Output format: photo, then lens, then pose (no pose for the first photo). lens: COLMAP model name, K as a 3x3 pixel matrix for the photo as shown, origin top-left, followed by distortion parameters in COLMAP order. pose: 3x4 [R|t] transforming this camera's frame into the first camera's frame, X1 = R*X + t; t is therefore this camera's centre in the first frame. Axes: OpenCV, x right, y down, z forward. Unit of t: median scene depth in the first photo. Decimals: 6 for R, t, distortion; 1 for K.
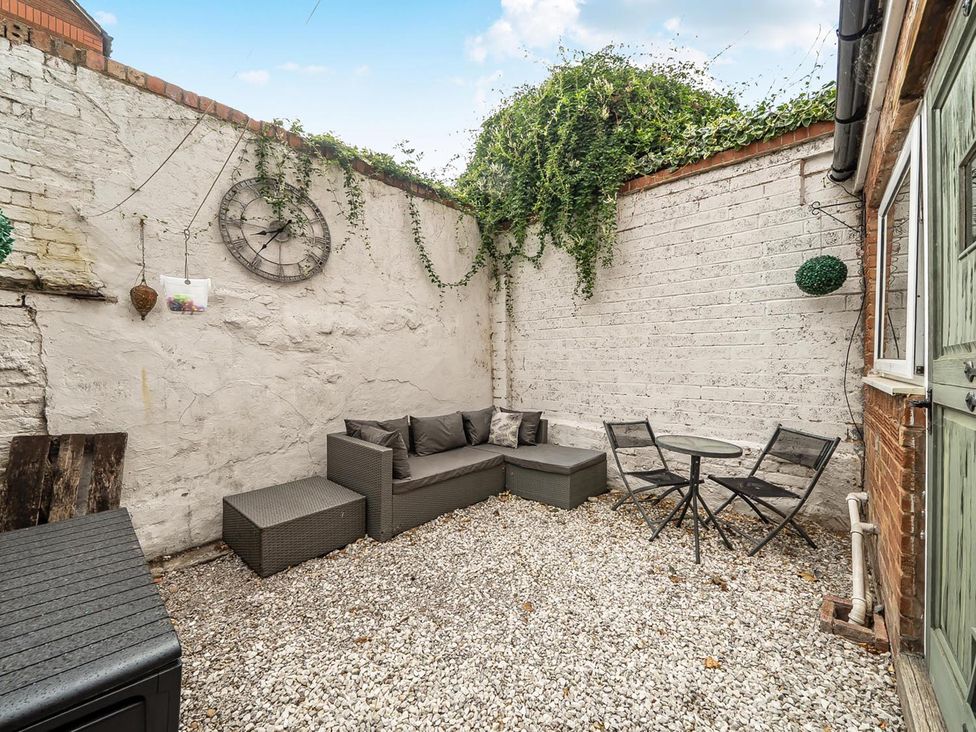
lens RADIAL K [[380.6, 0, 488.0], [0, 380.6, 366.0], [0, 0, 1]] dist [-0.000732, -0.000687]
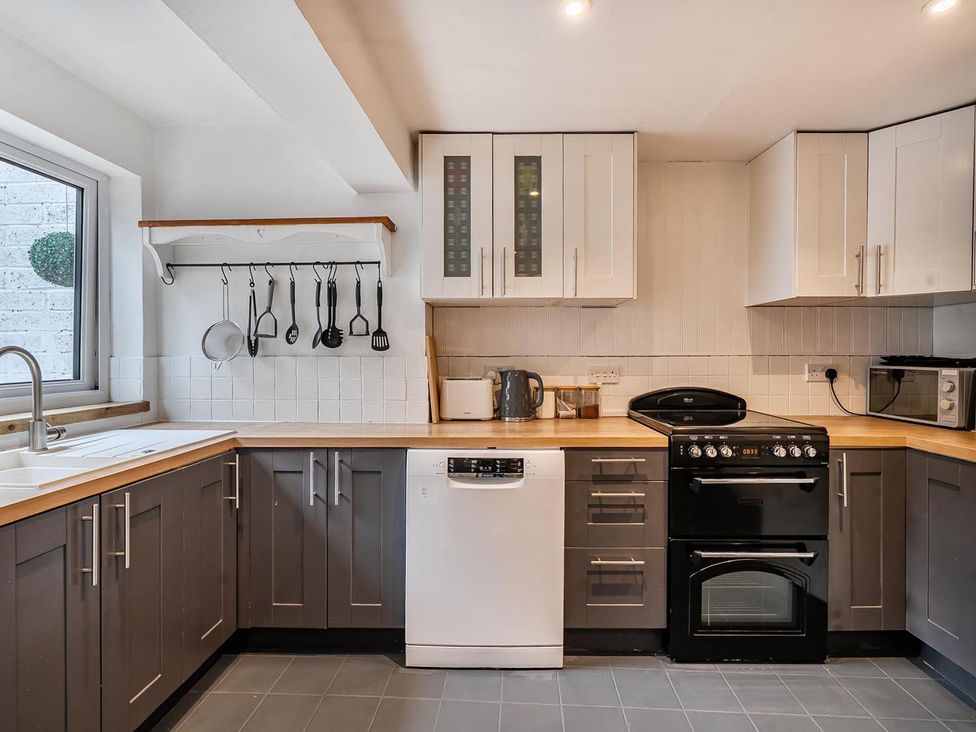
lens RADIAL K [[469.1, 0, 498.9], [0, 469.1, 362.1], [0, 0, 1]] dist [-0.001430, -0.000073]
pose [[0.774839, -0.013713, 0.632009, 0.758628], [0.005582, 0.999874, 0.014852, -0.043214], [-0.632133, -0.007981, 0.774818, -0.162057]]
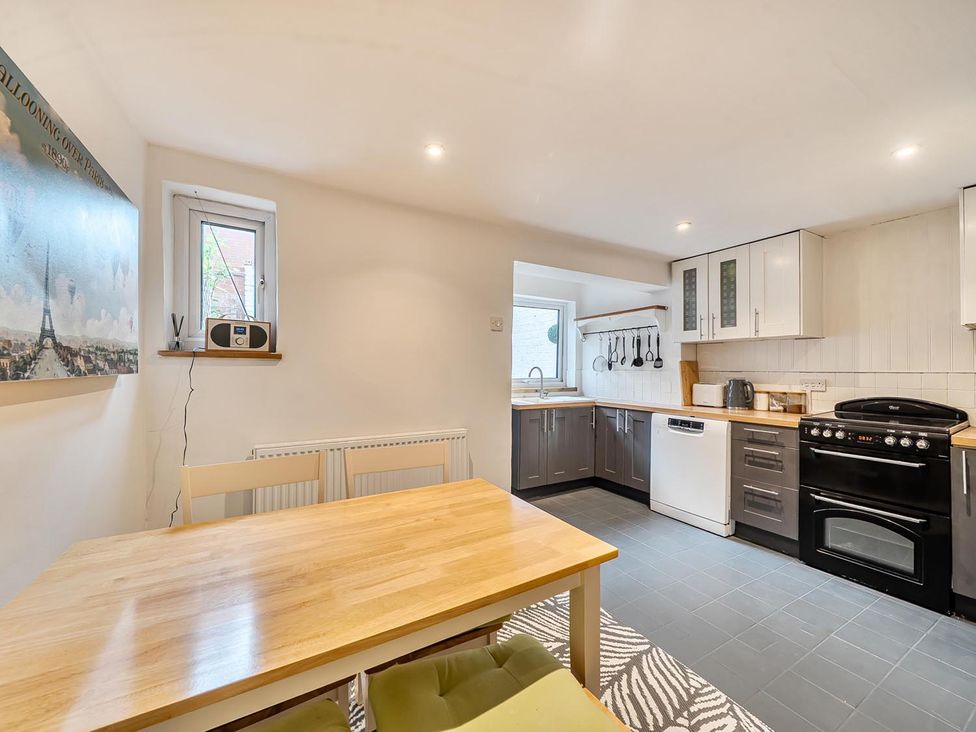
lens RADIAL K [[379.2, 0, 491.7], [0, 379.2, 368.7], [0, 0, 1]] dist [-0.000399, -0.000086]
pose [[0.948557, 0.001436, -0.316603, 0.947797], [-0.002807, 0.999989, -0.003874, -0.042819], [0.316594, 0.004563, 0.948550, -0.784809]]
